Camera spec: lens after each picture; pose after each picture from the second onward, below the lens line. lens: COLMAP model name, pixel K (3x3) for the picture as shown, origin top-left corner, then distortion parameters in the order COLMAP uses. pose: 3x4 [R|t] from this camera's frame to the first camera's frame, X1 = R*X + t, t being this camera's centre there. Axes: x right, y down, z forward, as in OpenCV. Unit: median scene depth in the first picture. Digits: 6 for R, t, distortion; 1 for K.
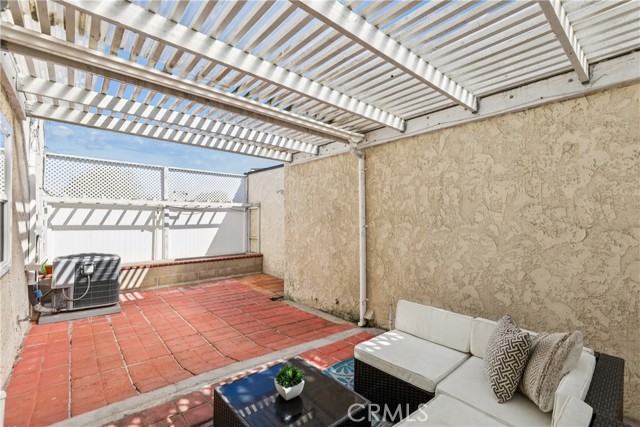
lens RADIAL K [[291.1, 0, 322.8], [0, 291.1, 215.1], [0, 0, 1]] dist [0.010378, -0.000780]
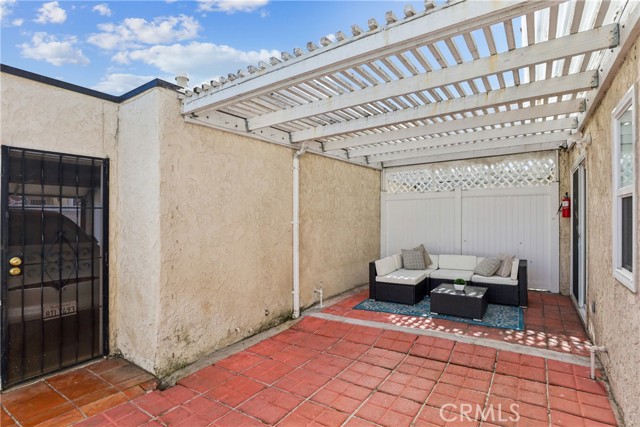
lens RADIAL K [[325.4, 0, 332.8], [0, 325.4, 212.5], [0, 0, 1]] dist [-0.023827, 0.003813]
pose [[-0.292373, 0.002144, 0.956302, -0.876587], [-0.006795, 0.999968, -0.004319, 0.003651], [-0.956280, -0.007761, -0.292349, 1.038109]]
